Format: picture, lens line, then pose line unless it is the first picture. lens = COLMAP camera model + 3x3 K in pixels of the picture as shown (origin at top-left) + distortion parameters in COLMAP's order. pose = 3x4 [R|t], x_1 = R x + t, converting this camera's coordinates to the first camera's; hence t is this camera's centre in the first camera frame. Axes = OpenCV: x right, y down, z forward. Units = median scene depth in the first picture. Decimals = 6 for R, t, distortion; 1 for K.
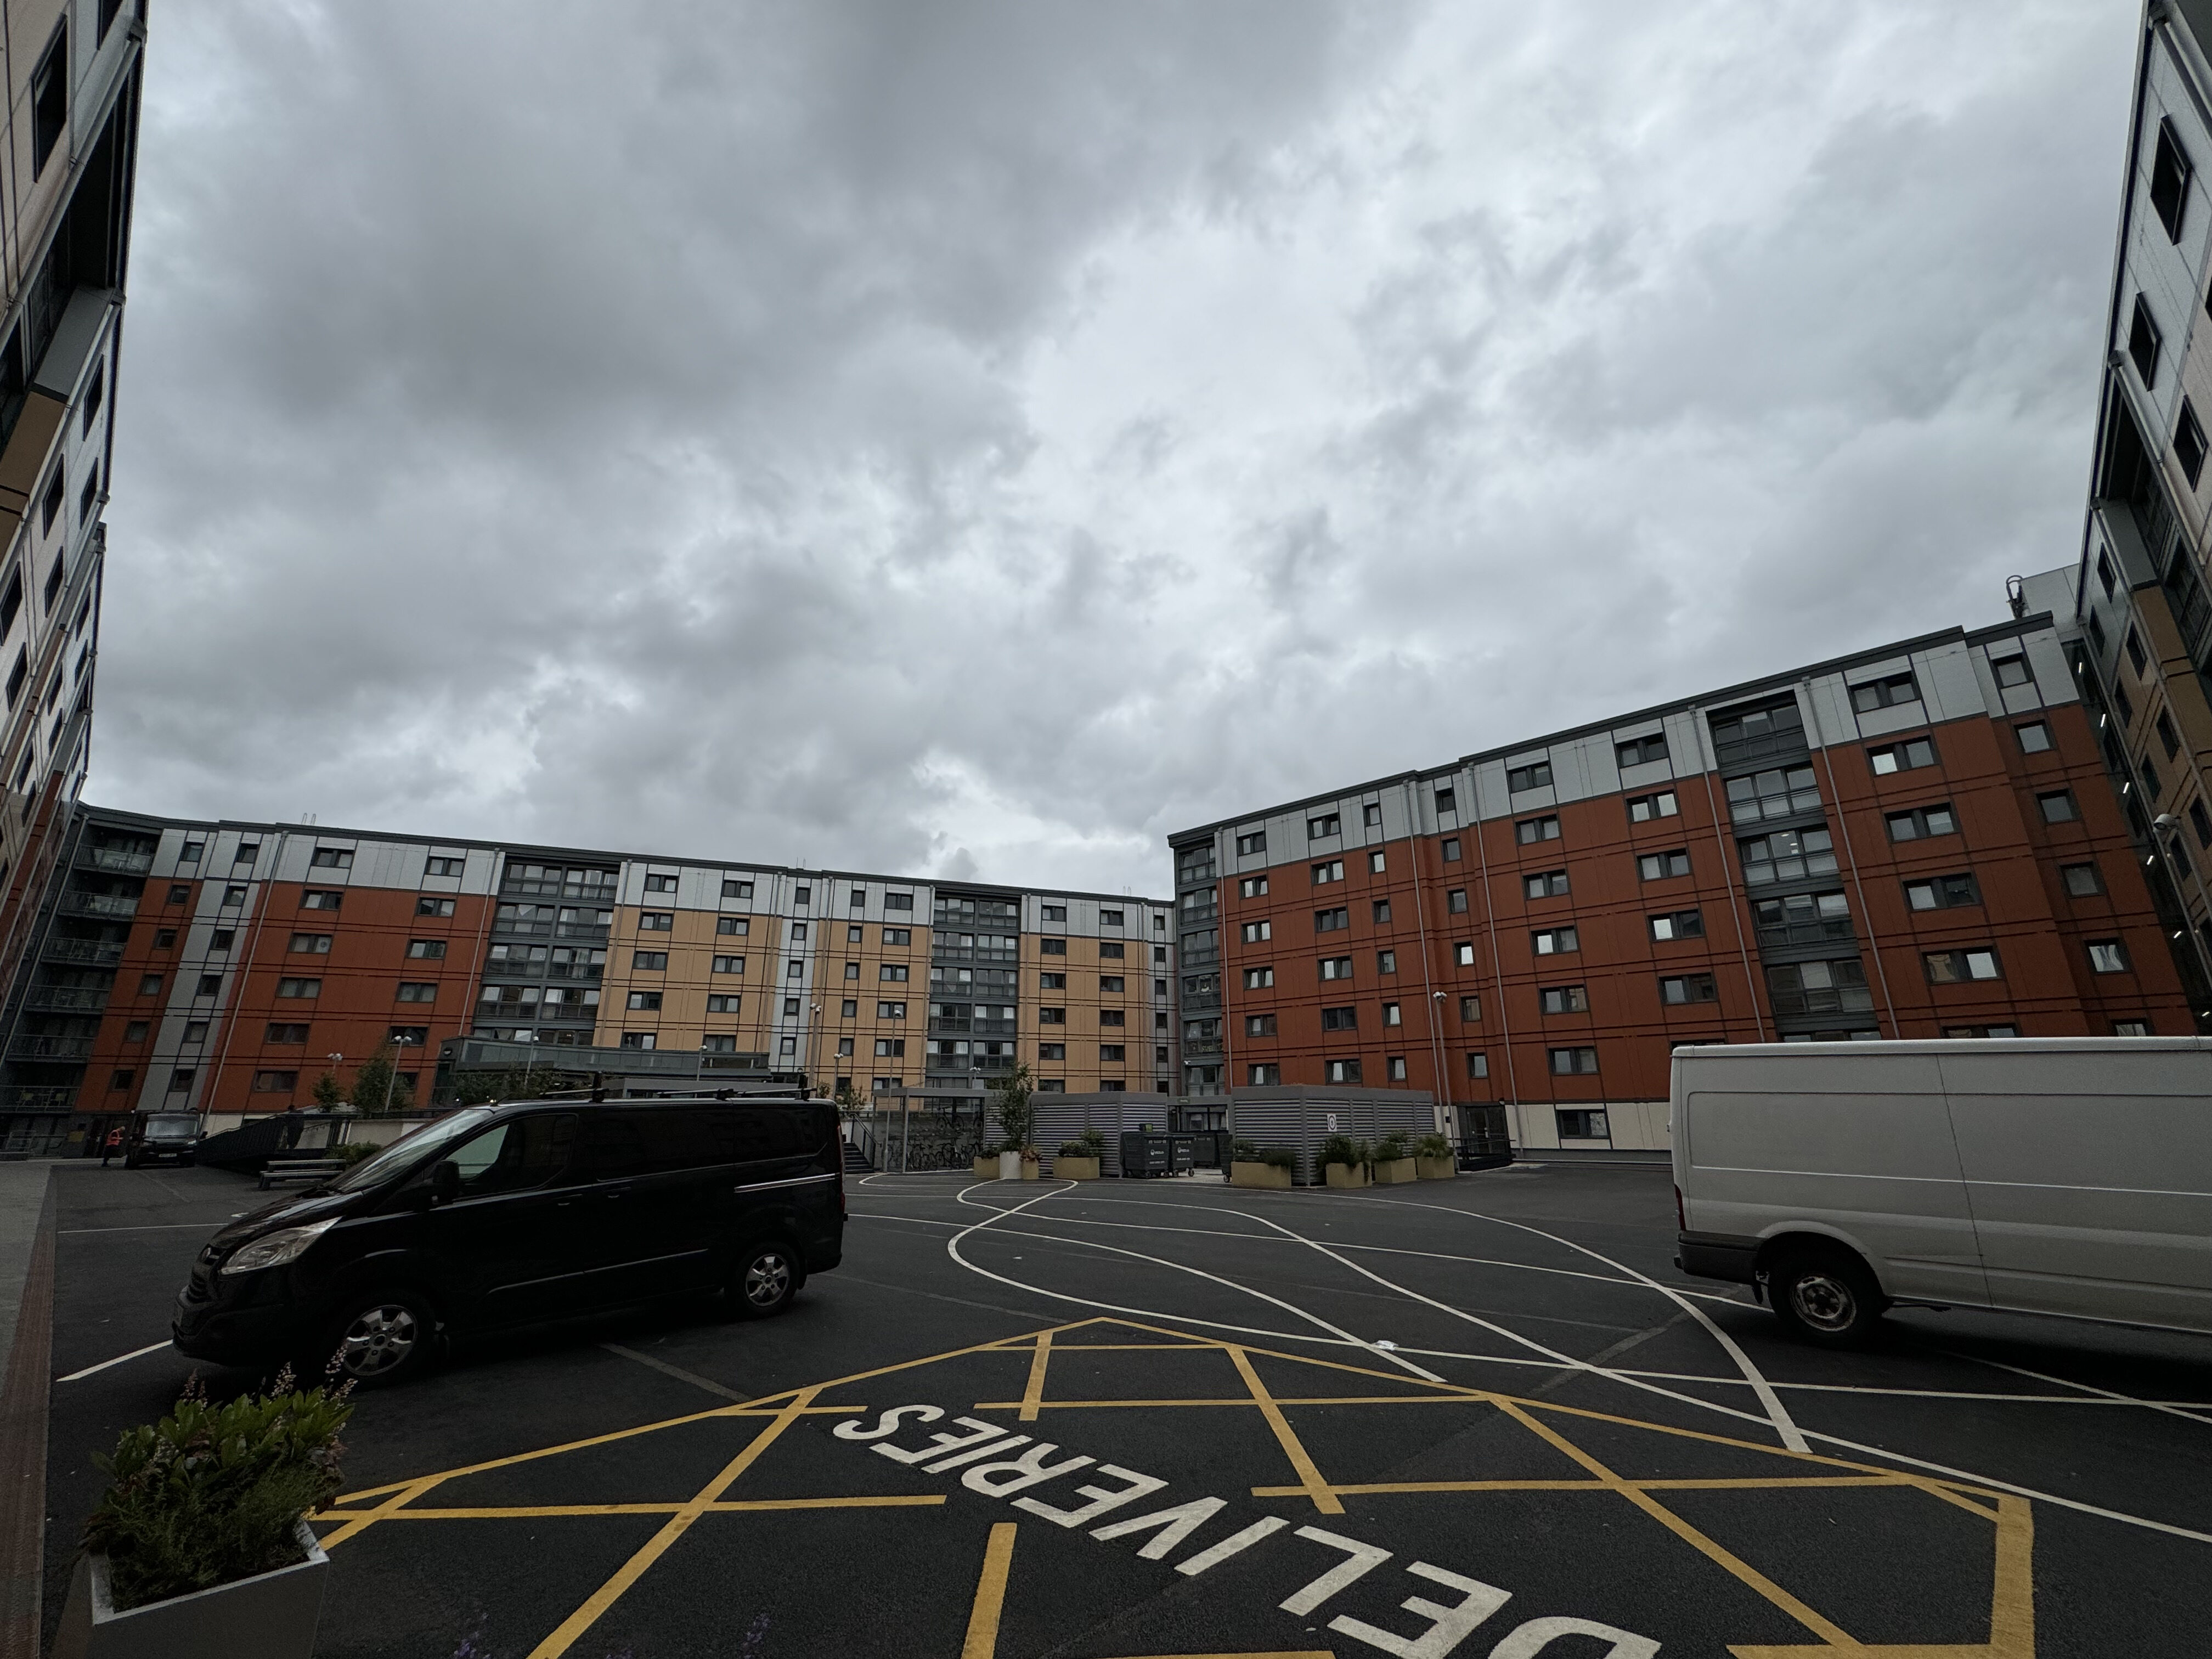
lens RADIAL K [[938.0, 0, 1090.5], [0, 938.0, 822.0], [0, 0, 1]] dist [0.008947, 0.000206]
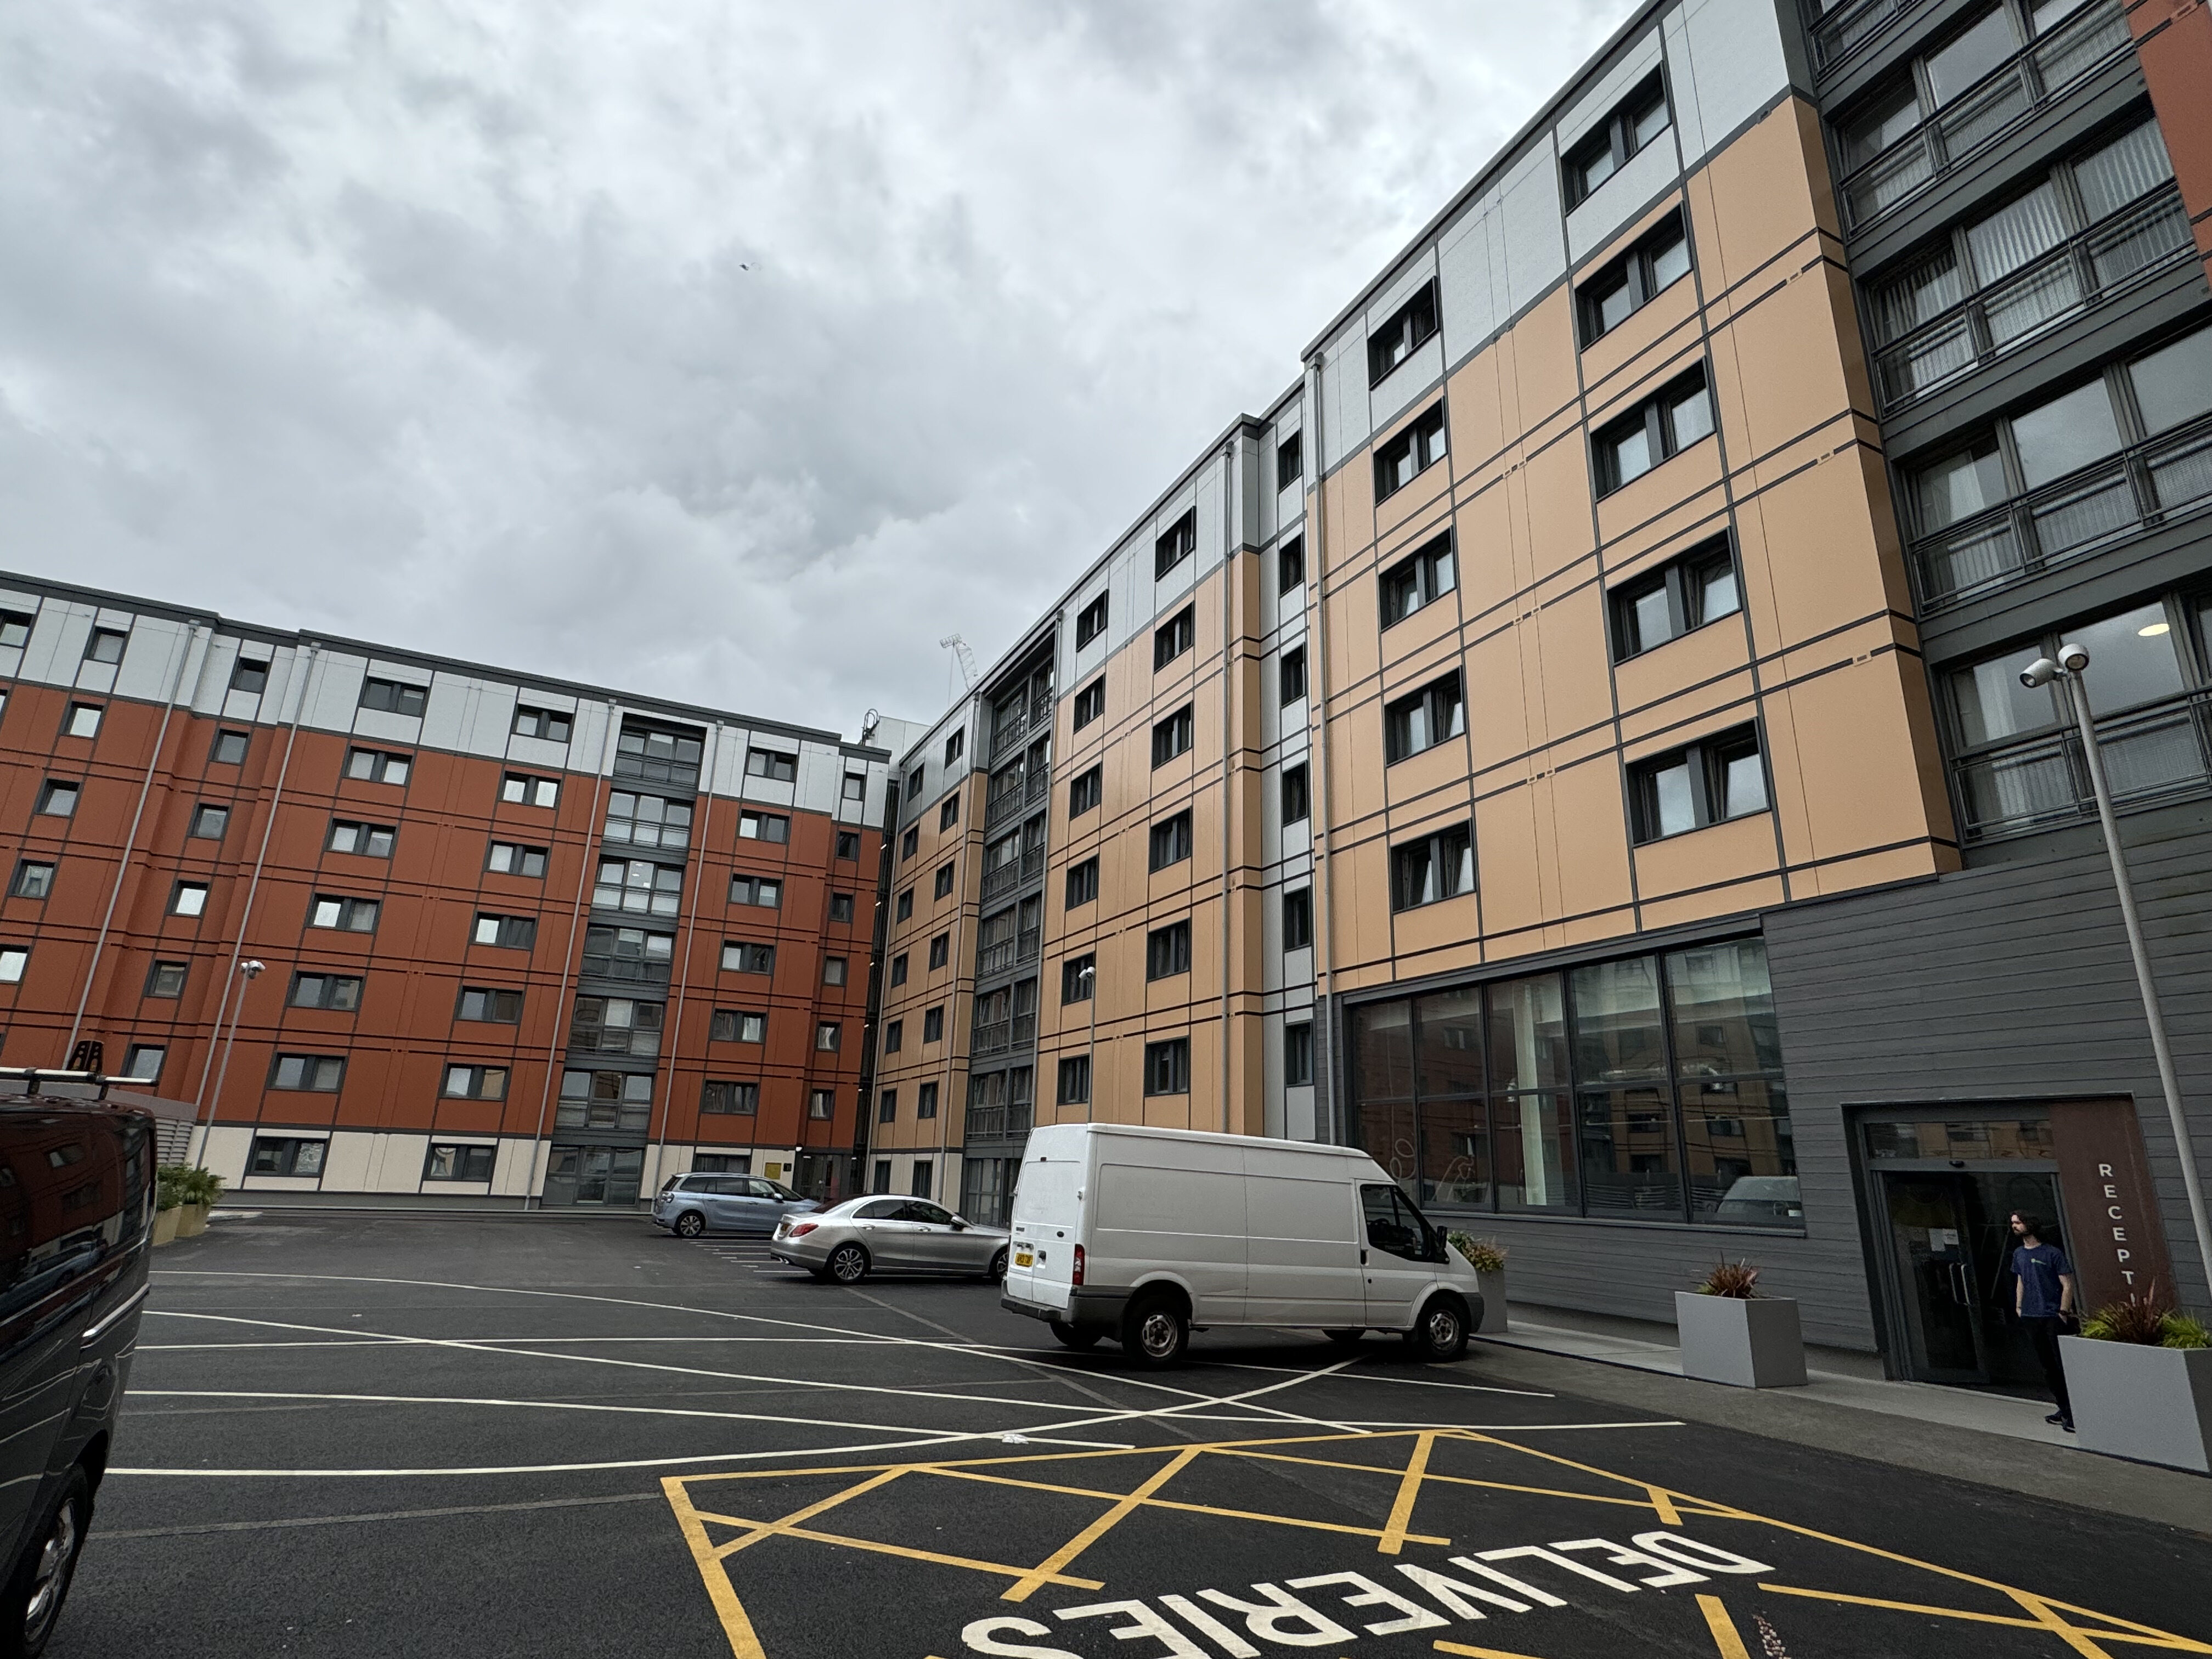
lens RADIAL K [[1159.3, 0, 1102.9], [0, 1159.3, 829.1], [0, 0, 1]] dist [0.005107, 0.001582]
pose [[0.350653, 0.291390, 0.890019, -0.235786], [-0.323149, 0.929639, -0.177046, 0.059109], [-0.878986, -0.225527, 0.420143, 0.180269]]
